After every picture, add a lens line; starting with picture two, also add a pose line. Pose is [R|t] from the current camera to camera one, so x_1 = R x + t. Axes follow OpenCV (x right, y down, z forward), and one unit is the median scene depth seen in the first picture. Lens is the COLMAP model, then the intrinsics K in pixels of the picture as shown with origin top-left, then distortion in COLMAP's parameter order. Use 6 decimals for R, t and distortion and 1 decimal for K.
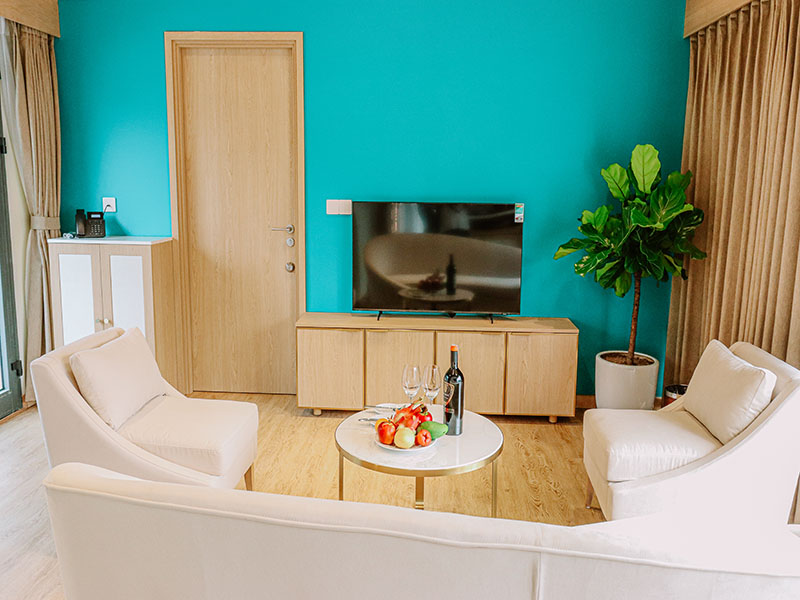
lens RADIAL K [[664.5, 0, 400.0], [0, 664.5, 279.4], [0, 0, 1]] dist [-0.001679, 0.000244]
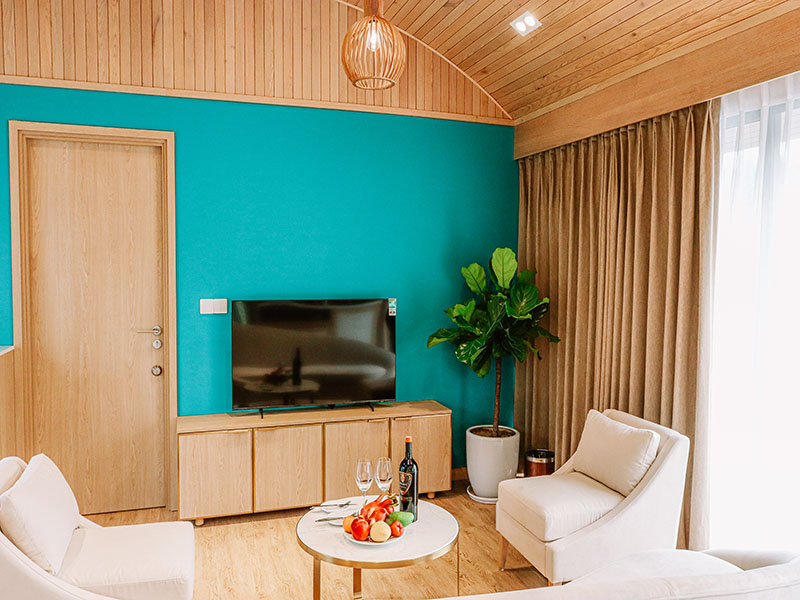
lens RADIAL K [[650.6, 0, 400.0], [0, 650.6, 300.0], [0, 0, 1]] dist [-0.000924, 0.006155]
pose [[0.926912, -0.027338, 0.374282, -0.220040], [0.062165, 0.994750, -0.081295, -0.025152], [-0.370094, 0.098620, 0.923745, 0.004667]]
